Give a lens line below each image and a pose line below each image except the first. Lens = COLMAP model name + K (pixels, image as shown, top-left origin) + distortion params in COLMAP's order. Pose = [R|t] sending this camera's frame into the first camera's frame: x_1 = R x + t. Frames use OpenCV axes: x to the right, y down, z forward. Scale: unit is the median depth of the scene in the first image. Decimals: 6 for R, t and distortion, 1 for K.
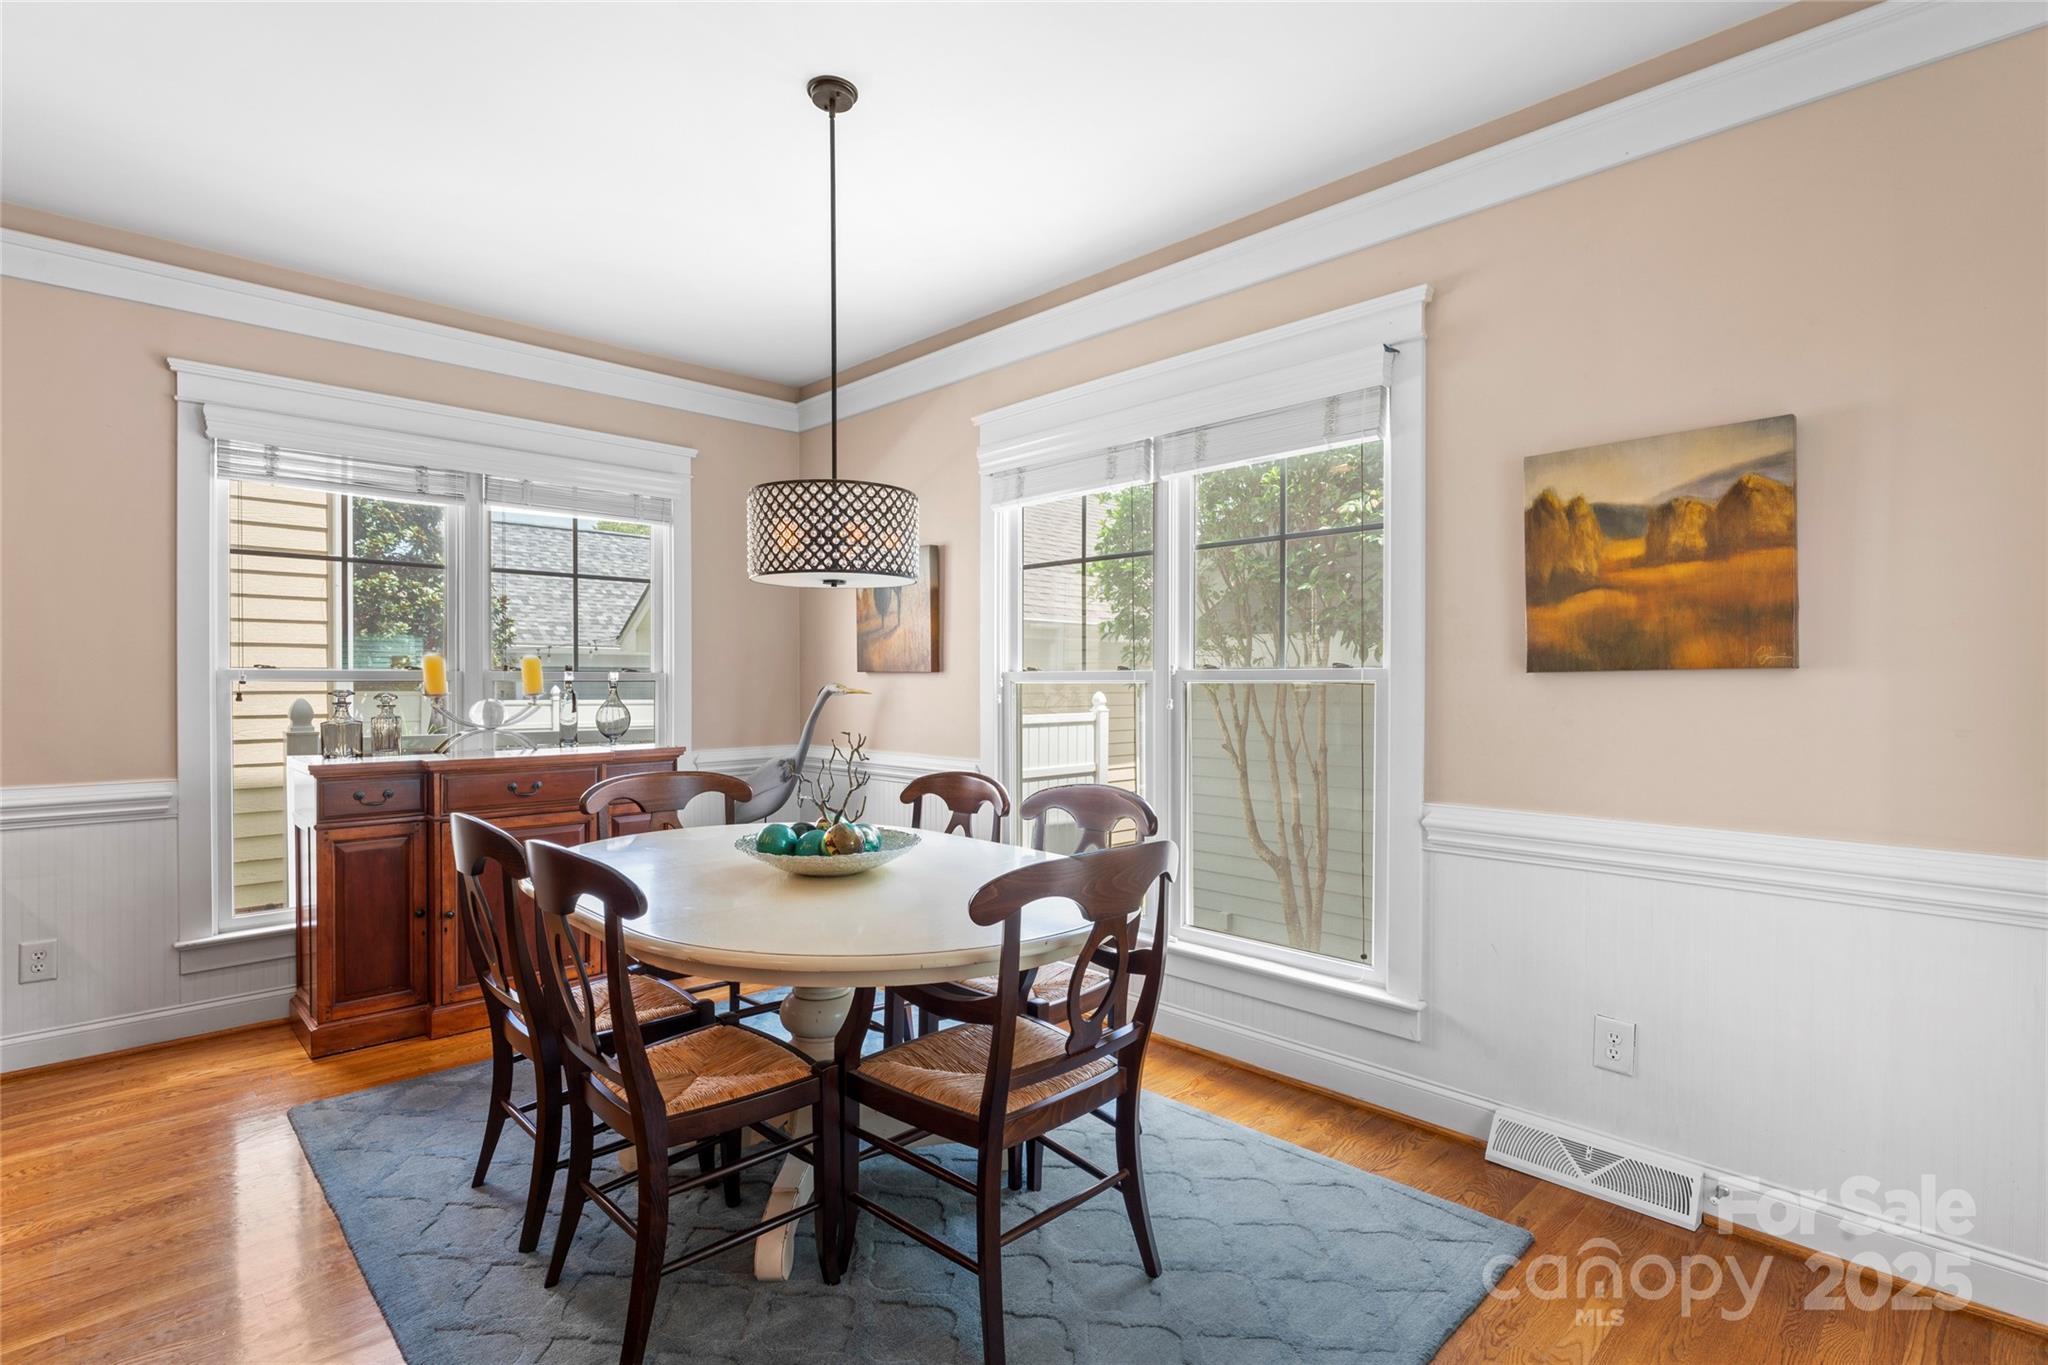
lens RADIAL K [[958.1, 0, 1015.3], [0, 958.1, 687.3], [0, 0, 1]] dist [-0.003757, -0.000298]
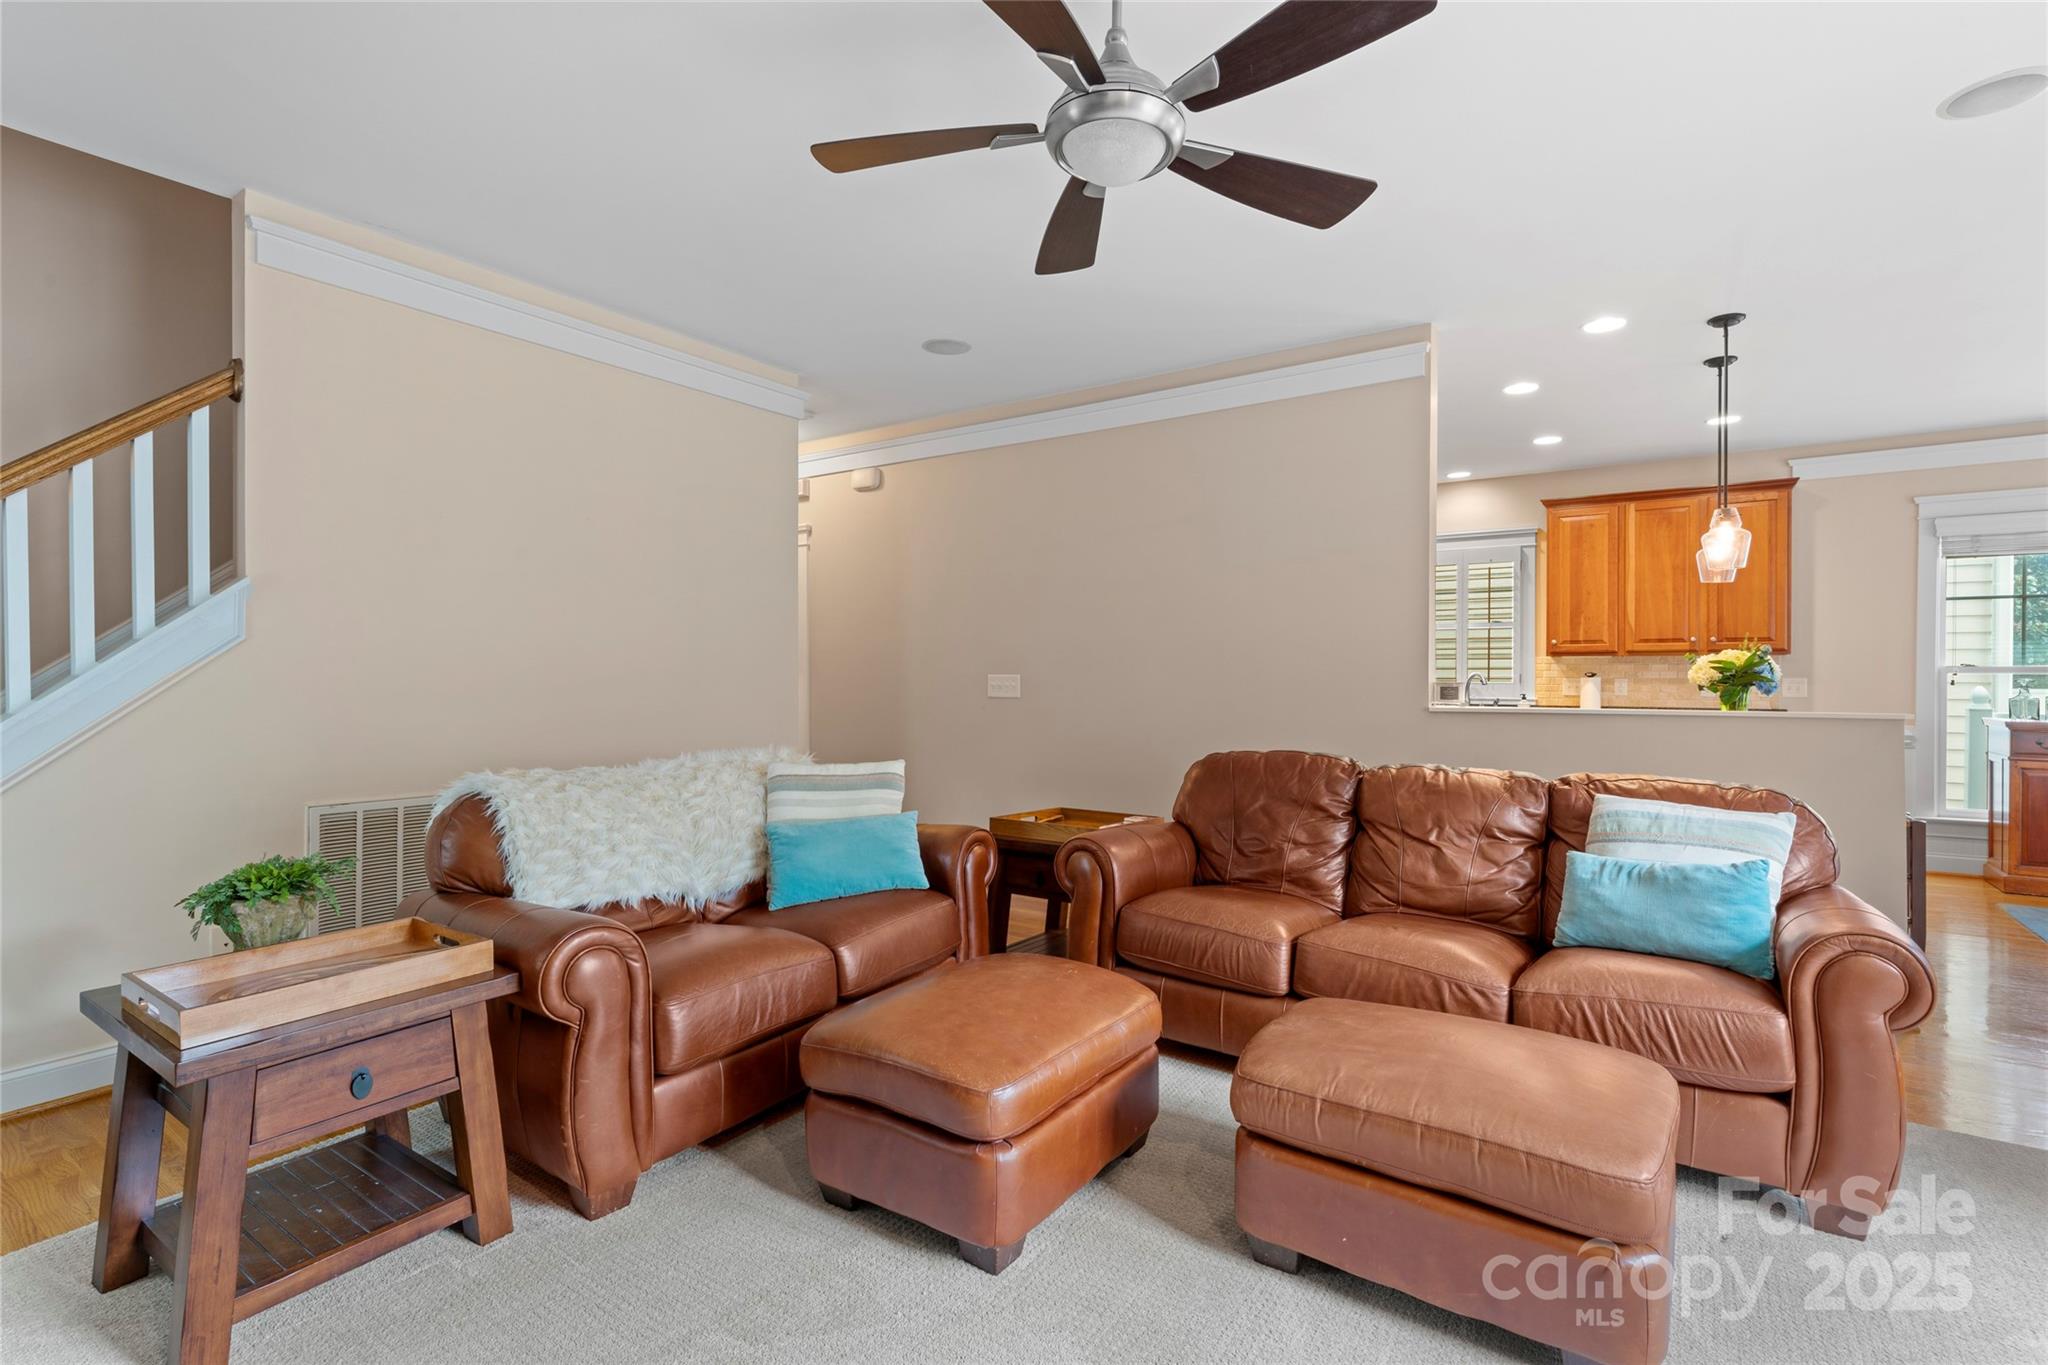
lens RADIAL K [[958.1, 0, 1029.6], [0, 958.1, 682.4], [0, 0, 1]] dist [-0.003757, -0.000298]
pose [[0.199723, 0.004332, -0.979843, 0.593449], [-0.011823, 0.999928, 0.002010, 0.027771], [0.979781, 0.011183, 0.199760, -1.066628]]
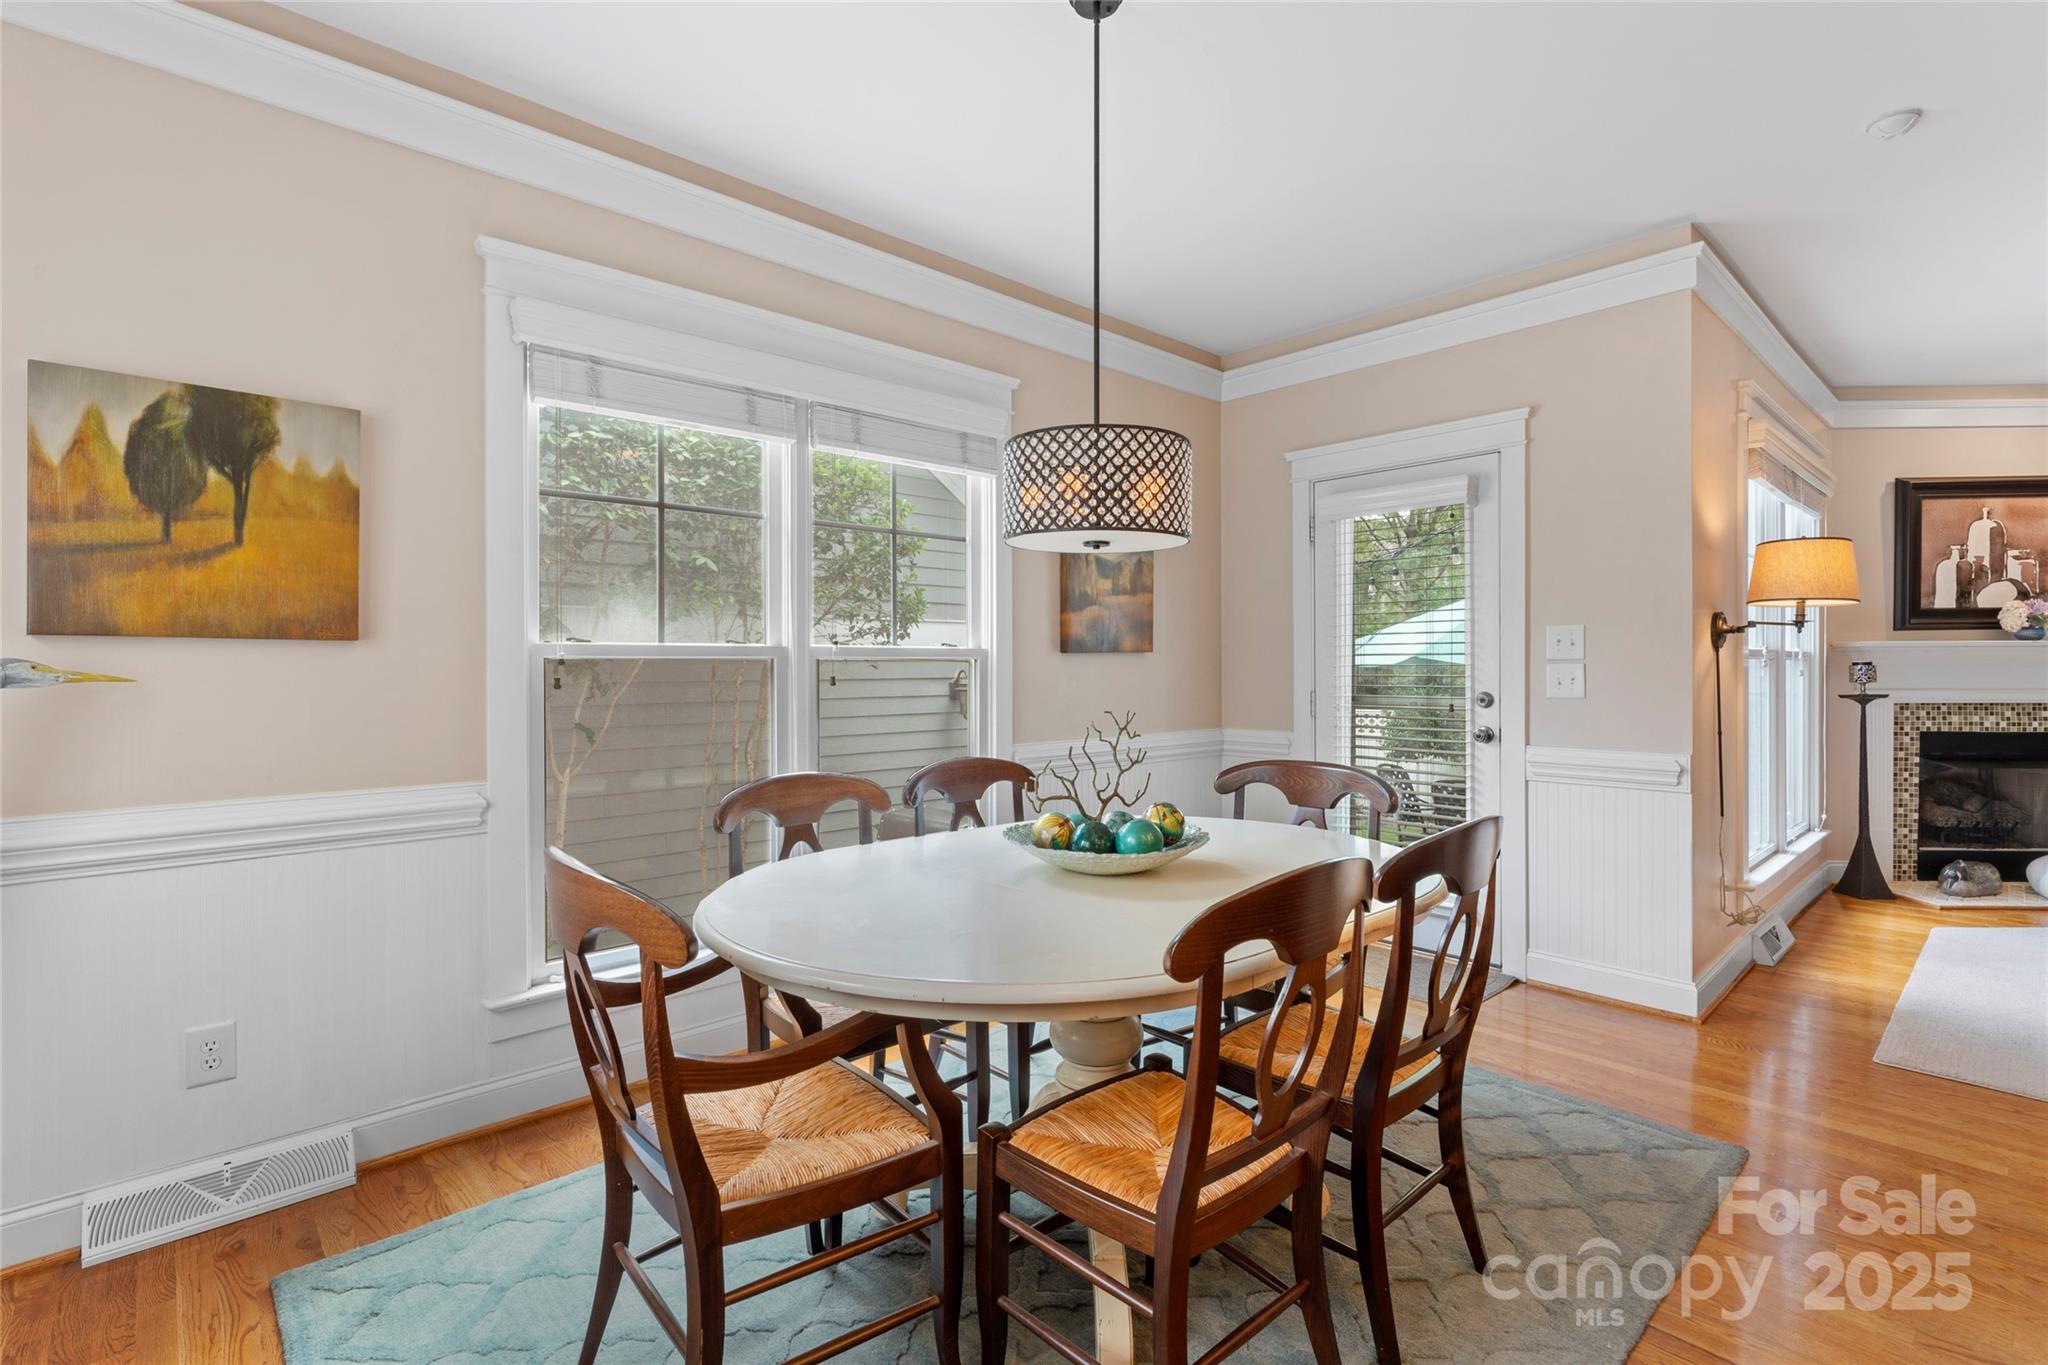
lens RADIAL K [[958.1, 0, 1028.1], [0, 958.1, 666.1], [0, 0, 1]] dist [-0.003757, -0.000298]
pose [[0.022320, -0.005358, 0.999737, -0.839439], [0.010607, 0.999931, 0.005122, -0.001455], [-0.999695, 0.010490, 0.022375, 0.807043]]
